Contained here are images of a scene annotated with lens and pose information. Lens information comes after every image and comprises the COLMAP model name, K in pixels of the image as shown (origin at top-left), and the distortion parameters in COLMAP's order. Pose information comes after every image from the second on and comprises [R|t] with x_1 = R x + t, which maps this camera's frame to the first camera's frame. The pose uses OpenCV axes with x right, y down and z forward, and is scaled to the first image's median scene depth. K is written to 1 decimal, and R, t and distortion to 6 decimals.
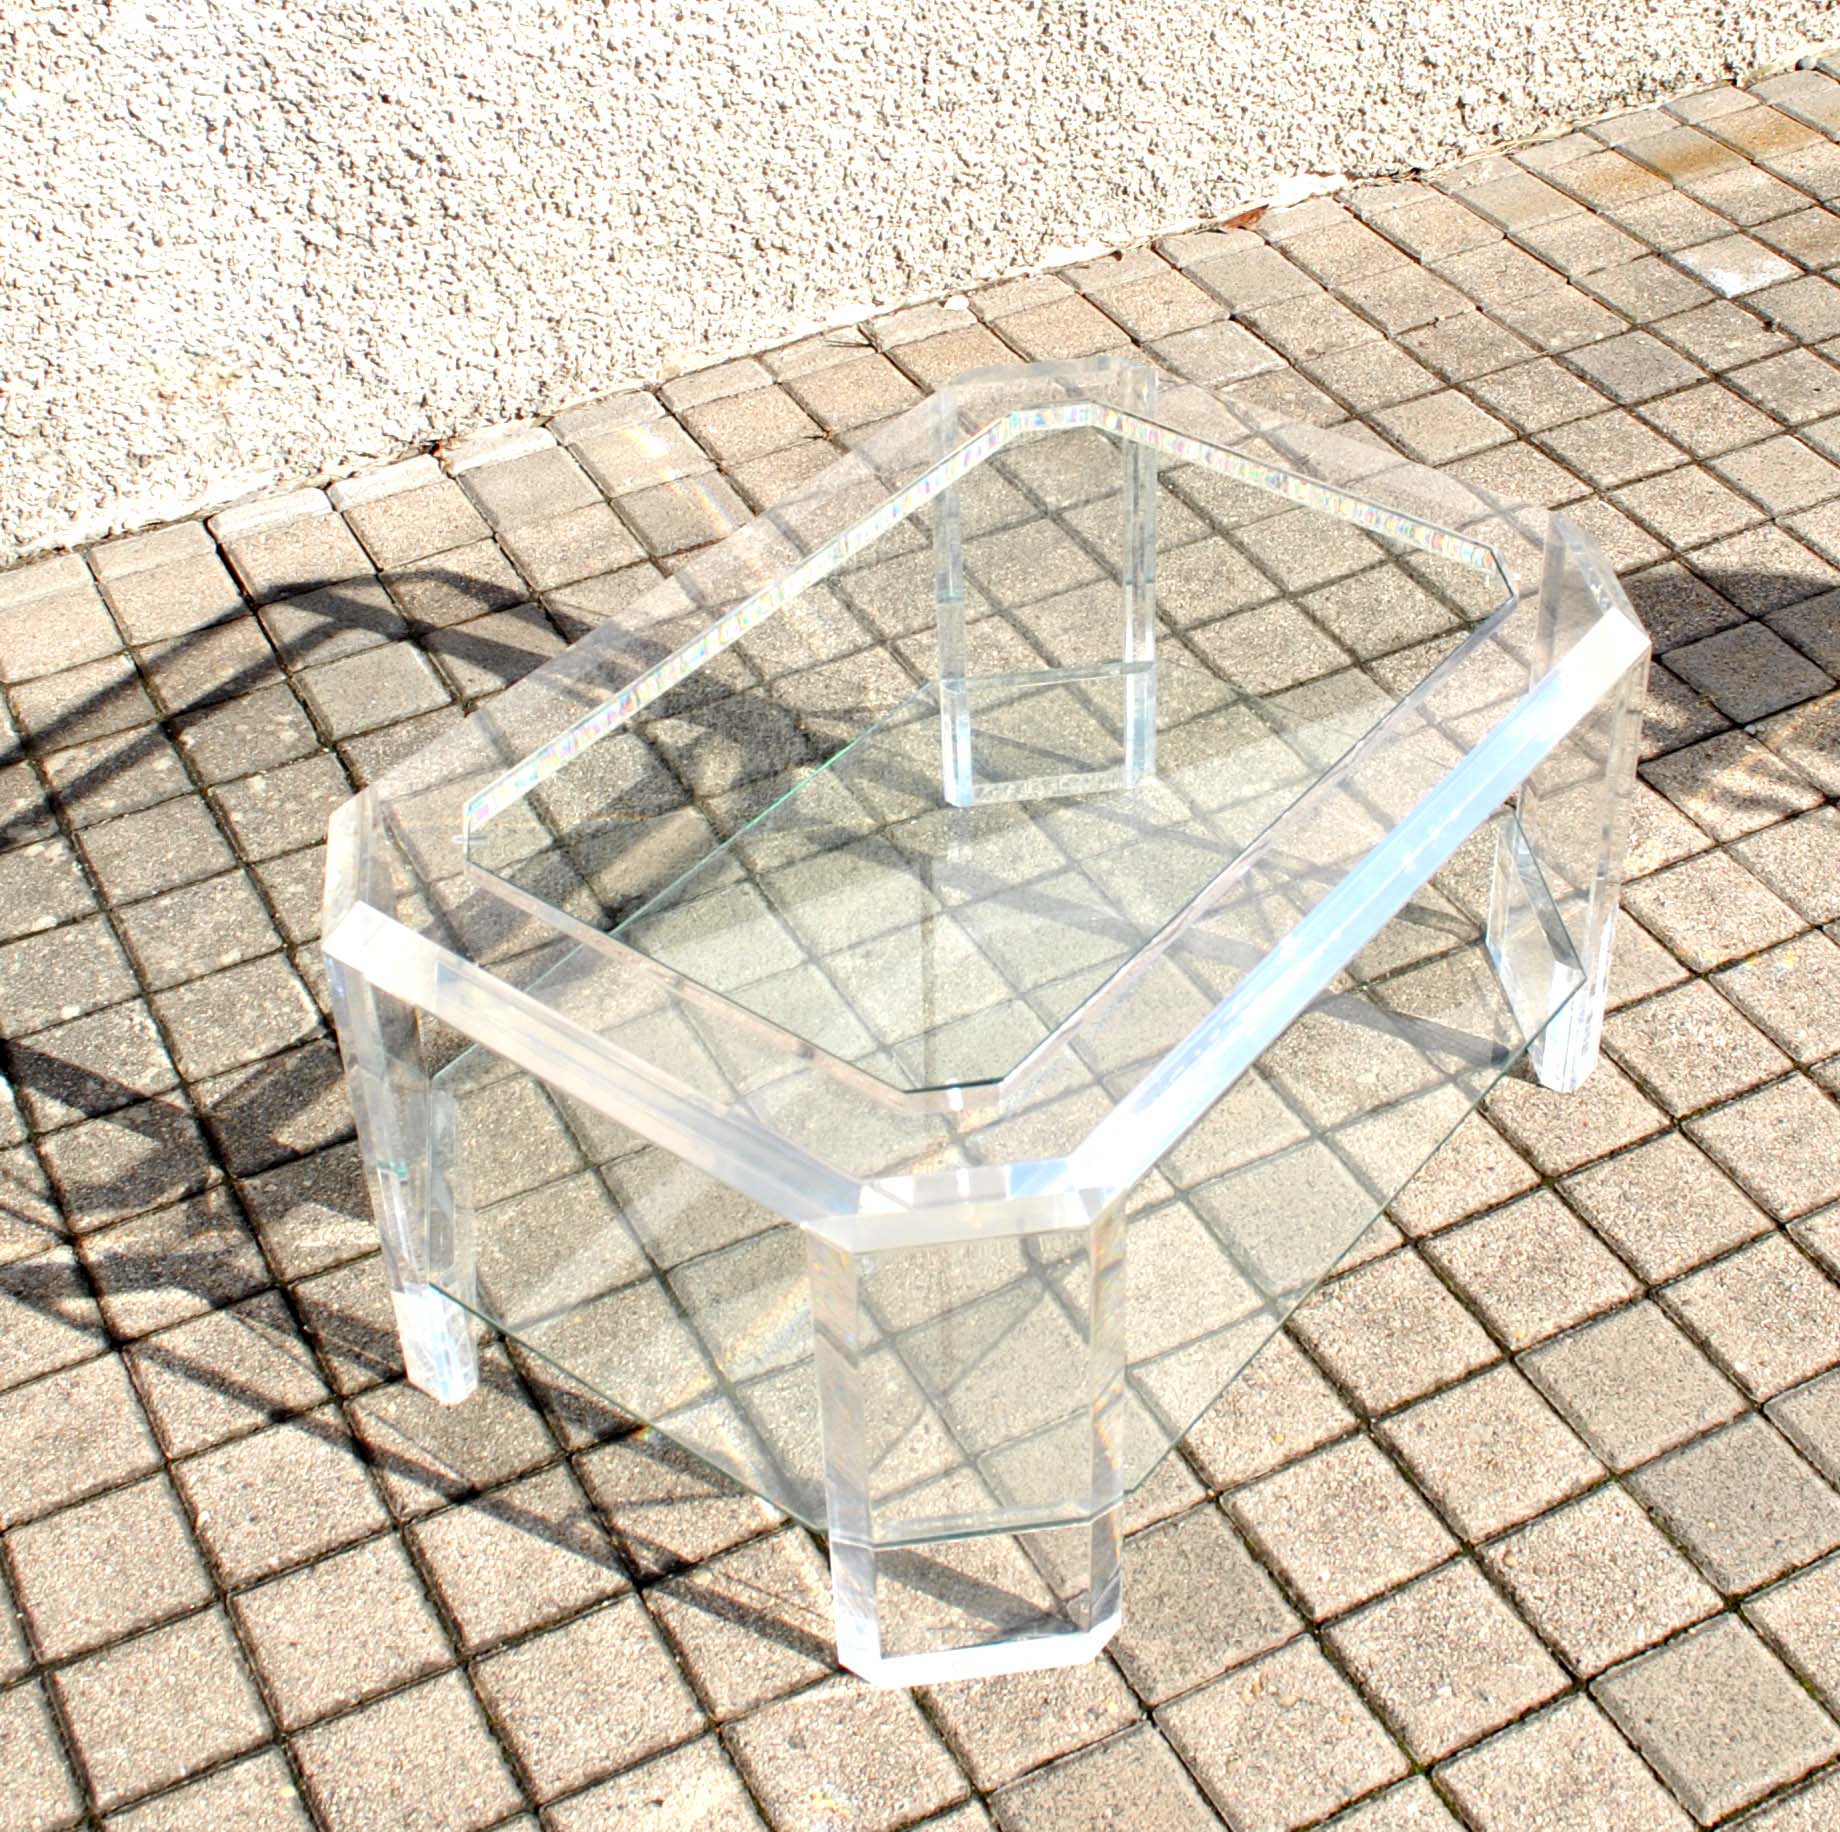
lens RADIAL K [[3090.4, 0, 997.8], [0, 3090.4, 646.5], [0, 0, 1]] dist [-0.082005, -0.007627]
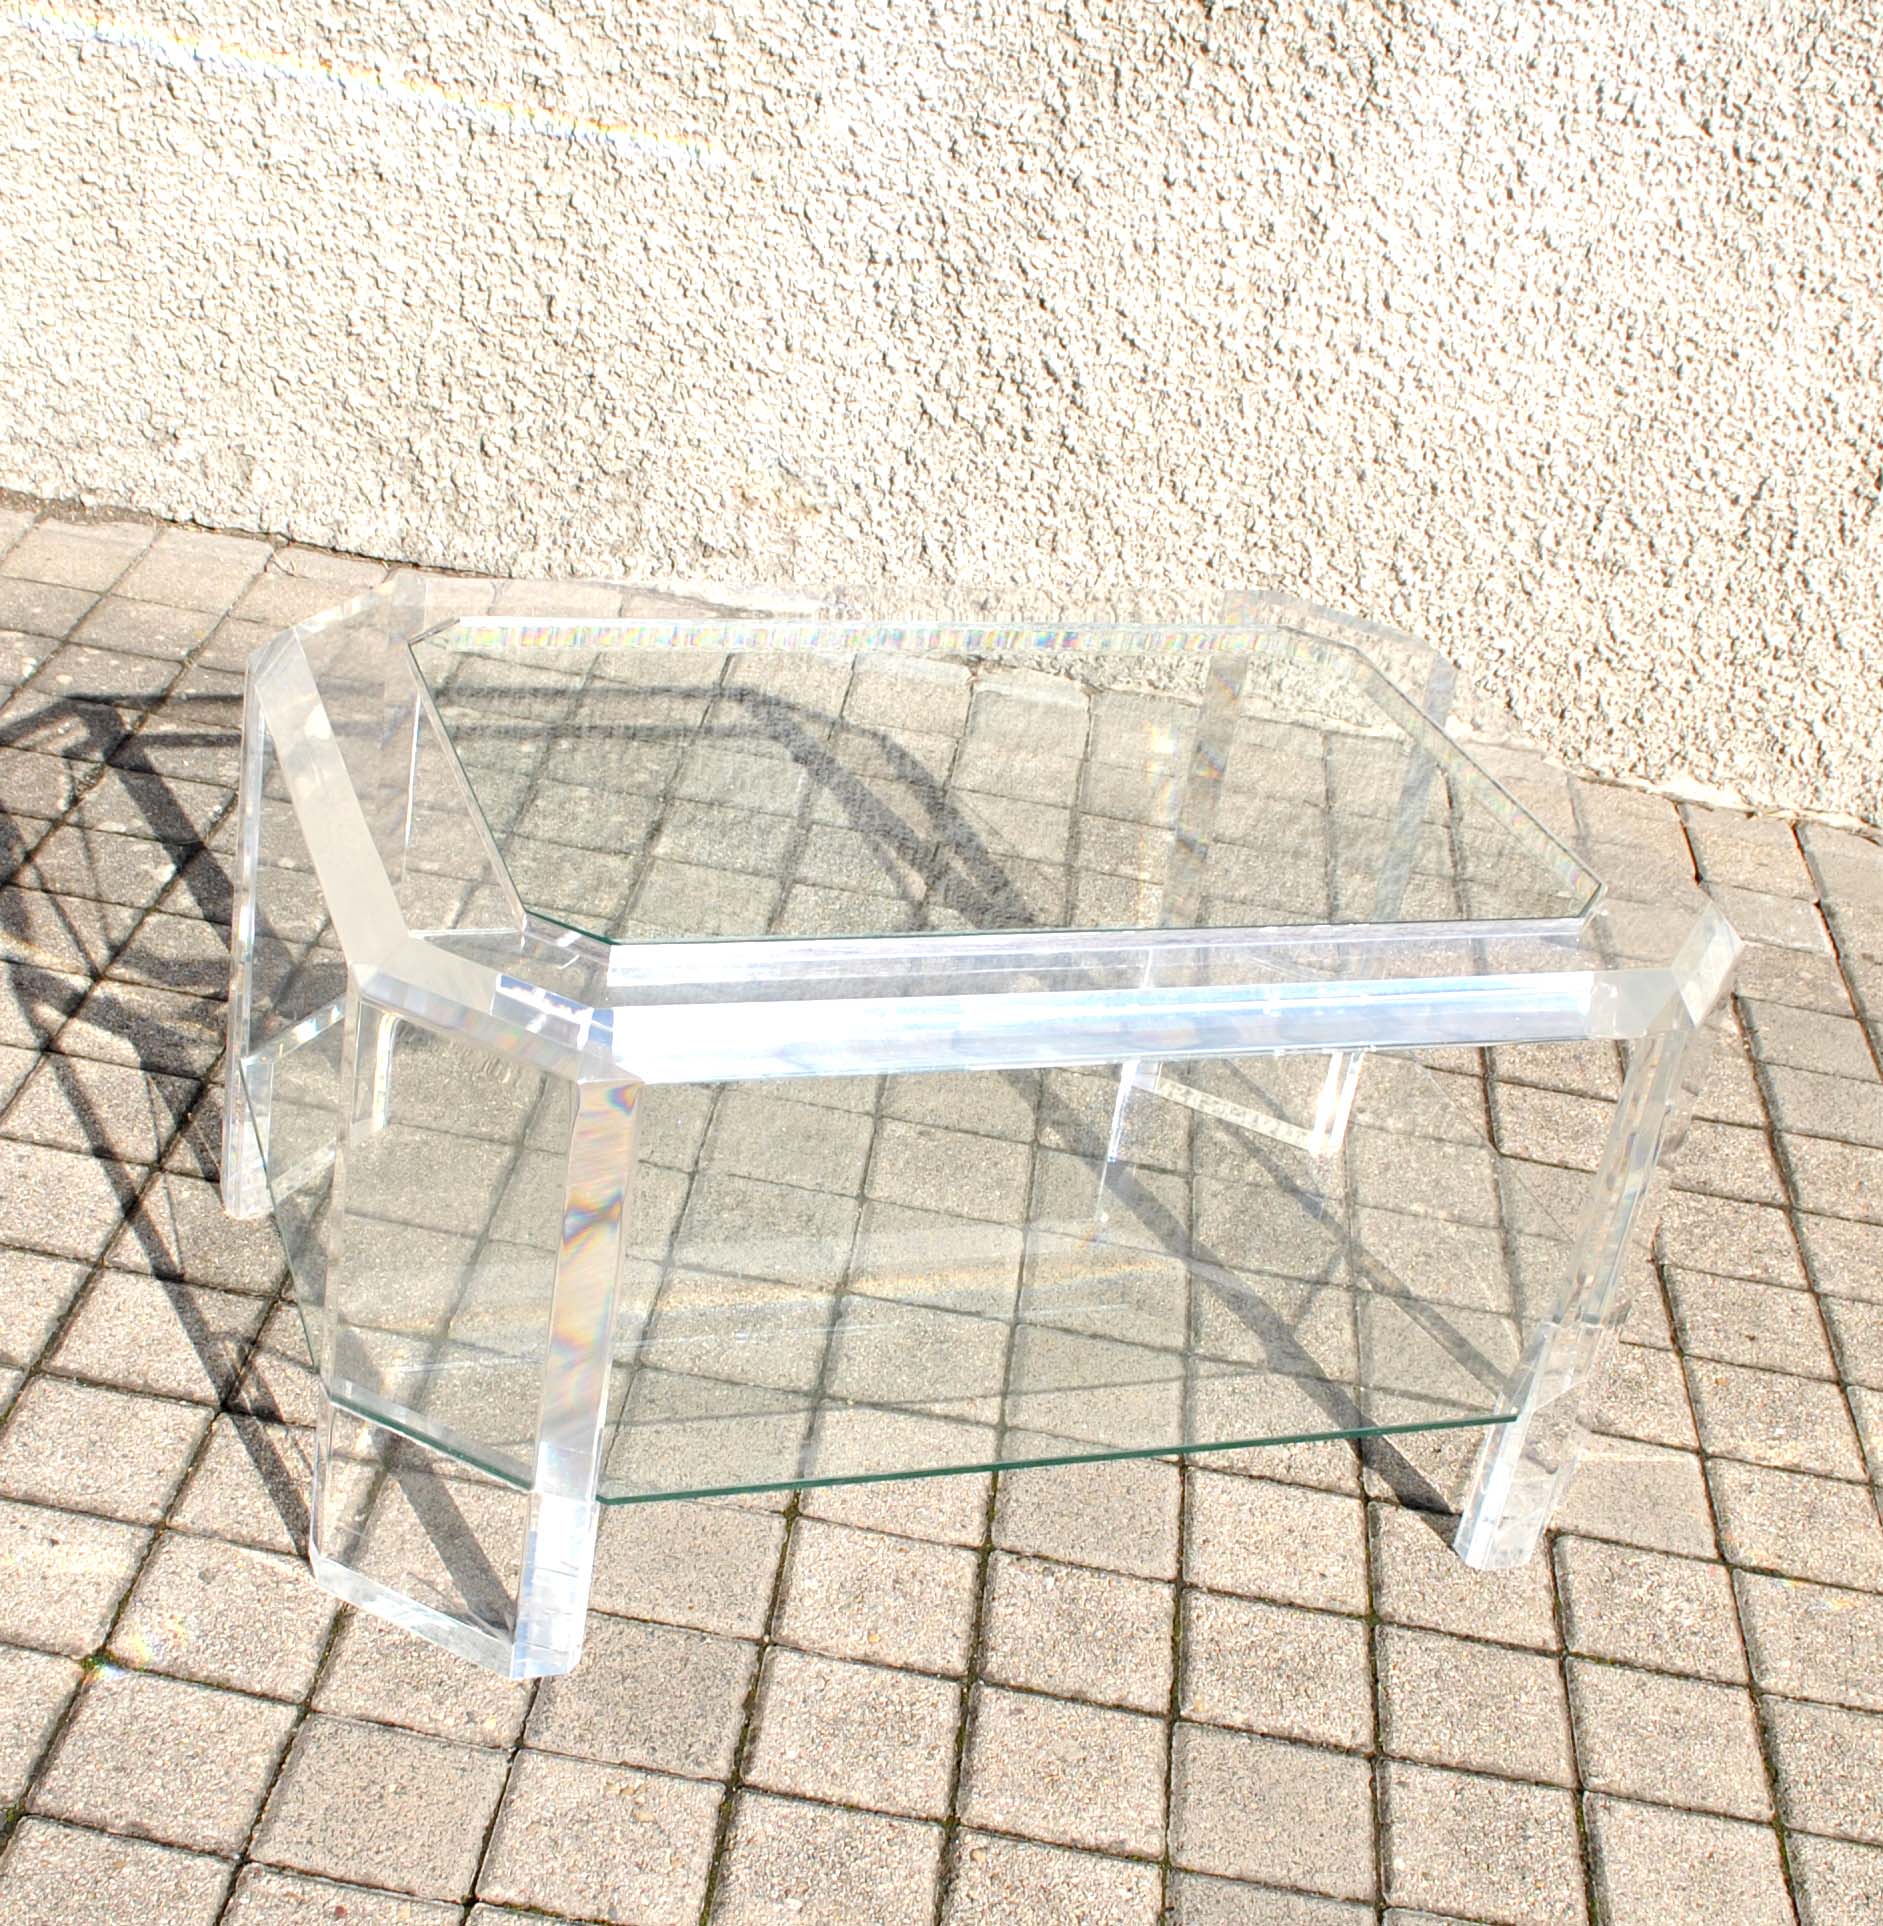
lens RADIAL K [[3087.5, 0, 878.6], [0, 3087.5, 946.1], [0, 0, 1]] dist [-0.089737, 0.009334]
pose [[0.809902, 0.392356, -0.436023, 0.277831], [-0.461619, 0.884972, -0.061102, 0.095294], [0.361895, 0.250763, 0.897859, 0.115445]]
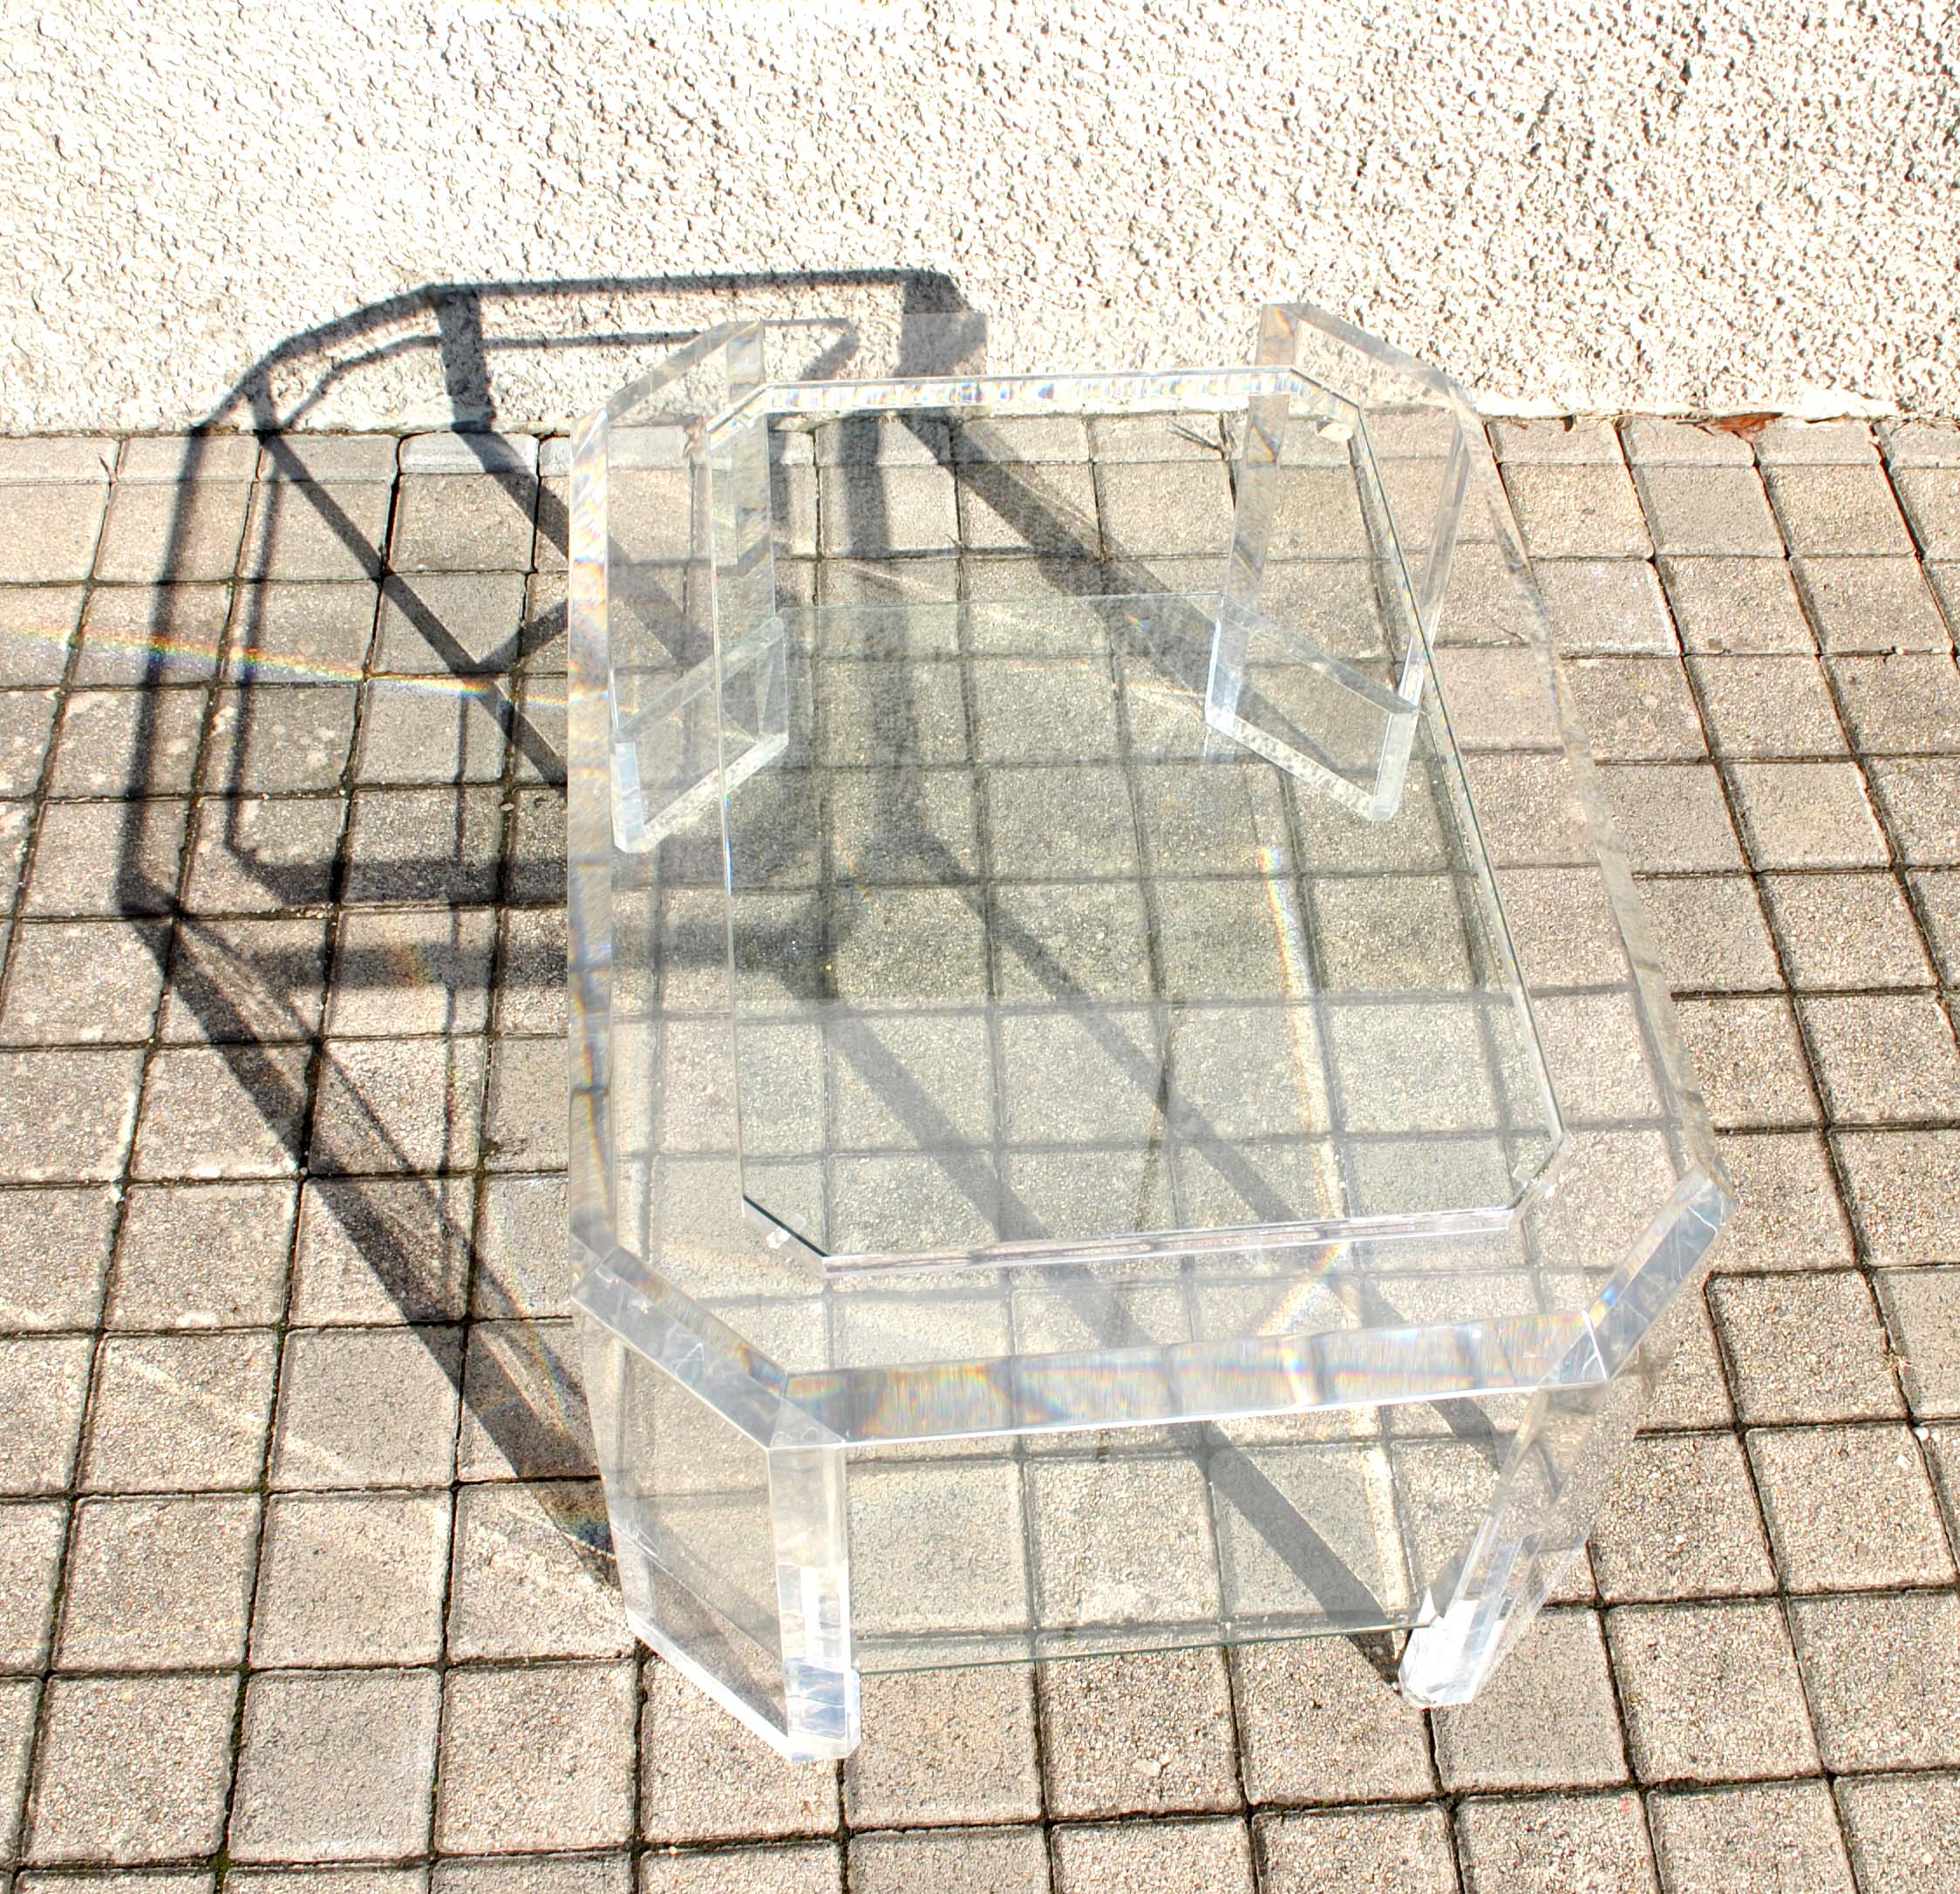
lens RADIAL K [[2683.8, 0, 1064.2], [0, 2683.8, 930.7], [0, 0, 1]] dist [-0.095625, 0.036571]
pose [[0.908328, 0.362791, -0.208142, 0.130456], [-0.296706, 0.909649, 0.290695, -0.196099], [0.294798, -0.202290, 0.933902, 0.315856]]
